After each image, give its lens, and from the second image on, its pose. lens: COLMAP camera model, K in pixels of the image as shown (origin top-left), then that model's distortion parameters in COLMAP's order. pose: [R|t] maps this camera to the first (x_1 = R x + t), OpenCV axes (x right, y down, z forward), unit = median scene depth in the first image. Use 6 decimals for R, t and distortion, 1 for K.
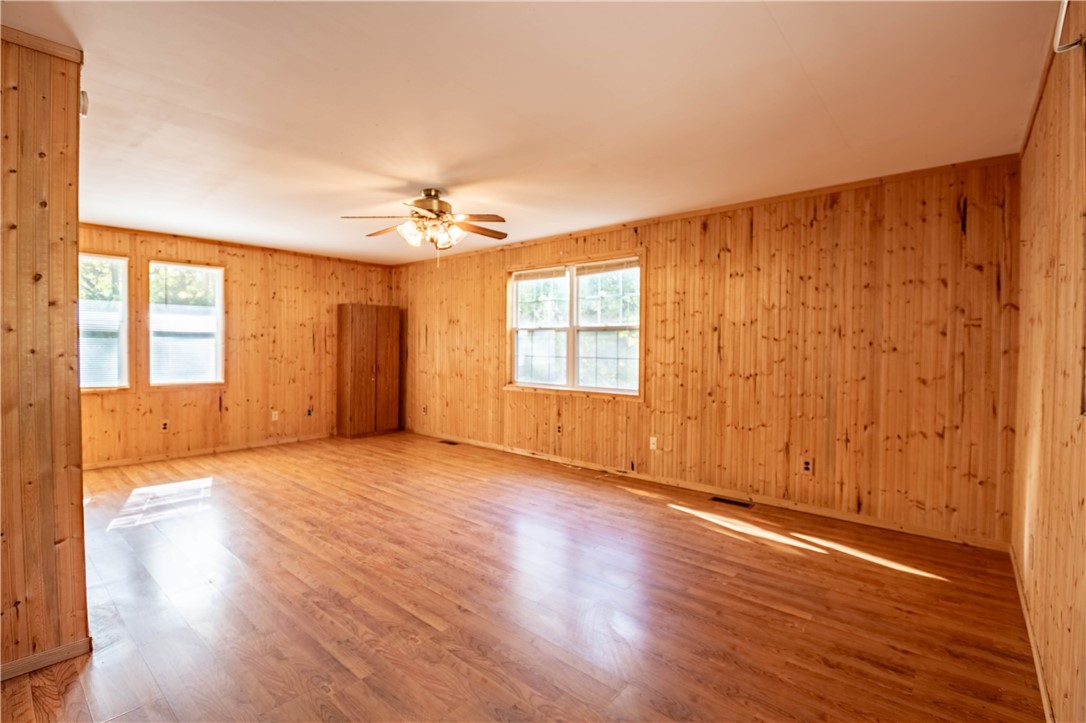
lens RADIAL K [[478.5, 0, 543.4], [0, 478.5, 359.7], [0, 0, 1]] dist [-0.002182, -0.009132]
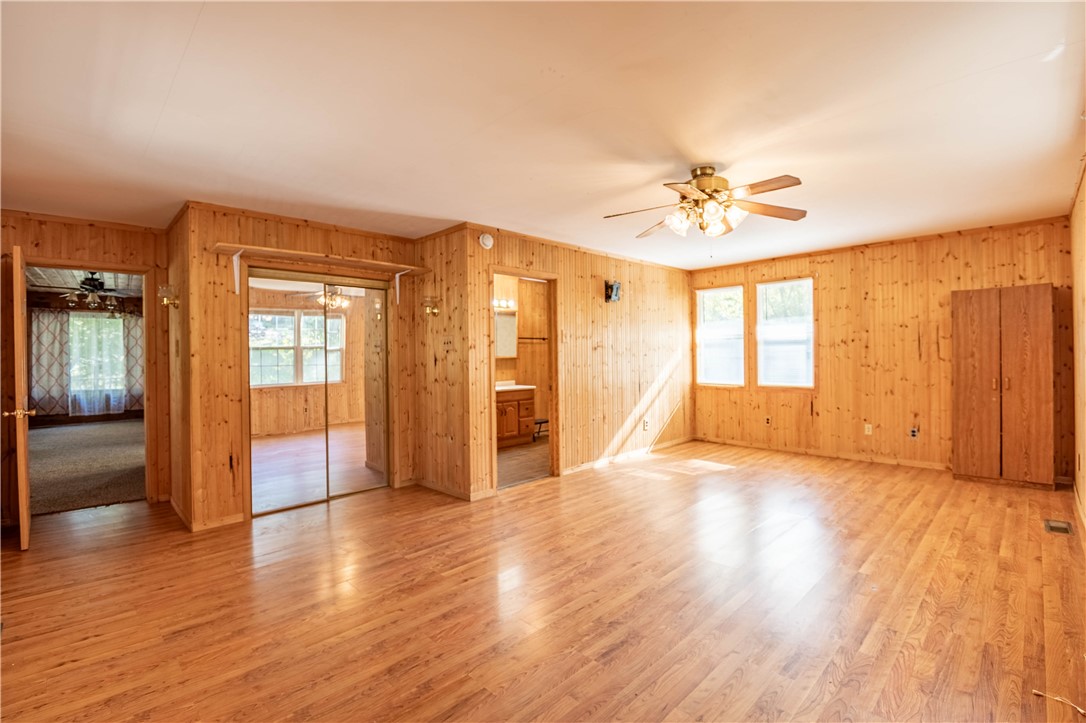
lens RADIAL K [[478.5, 0, 542.7], [0, 478.5, 354.9], [0, 0, 1]] dist [-0.002182, -0.009132]
pose [[-0.082682, -0.001367, -0.996575, 0.434243], [-0.009541, 0.999954, -0.000580, -0.018496], [0.996530, 0.009460, -0.082691, 0.526100]]
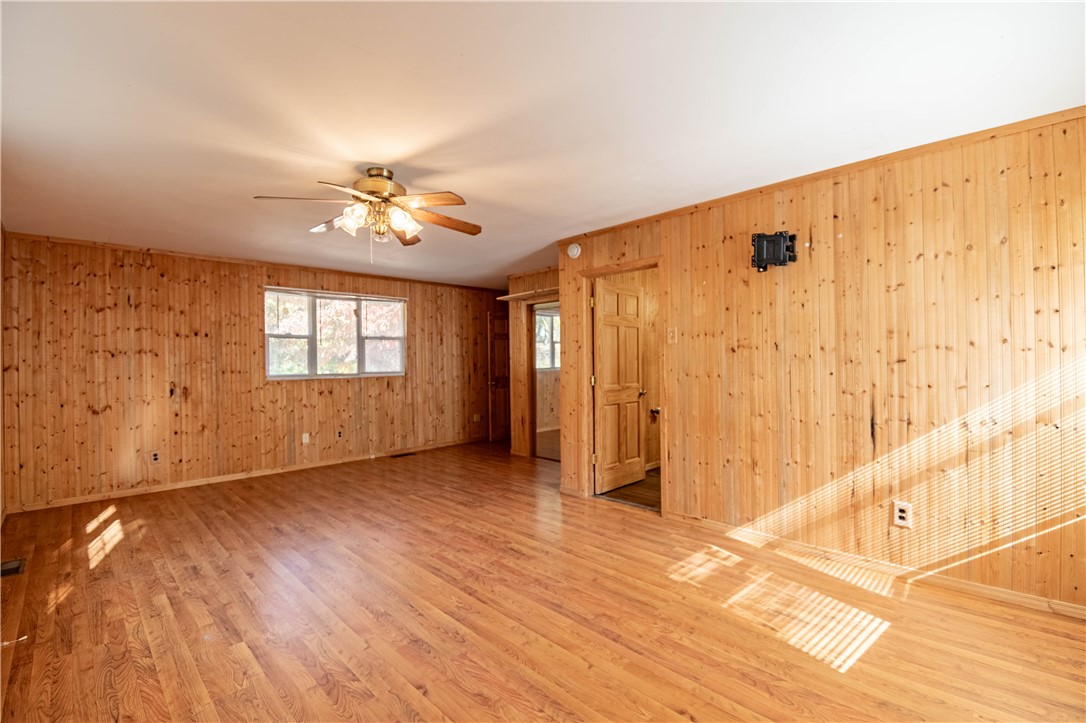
lens RADIAL K [[478.5, 0, 568.3], [0, 478.5, 351.1], [0, 0, 1]] dist [-0.002182, -0.009132]
pose [[-0.999122, 0.008641, 0.040999, -0.393888], [0.009000, 0.999923, 0.008572, -0.040466], [-0.040922, 0.008933, -0.999122, 1.212302]]
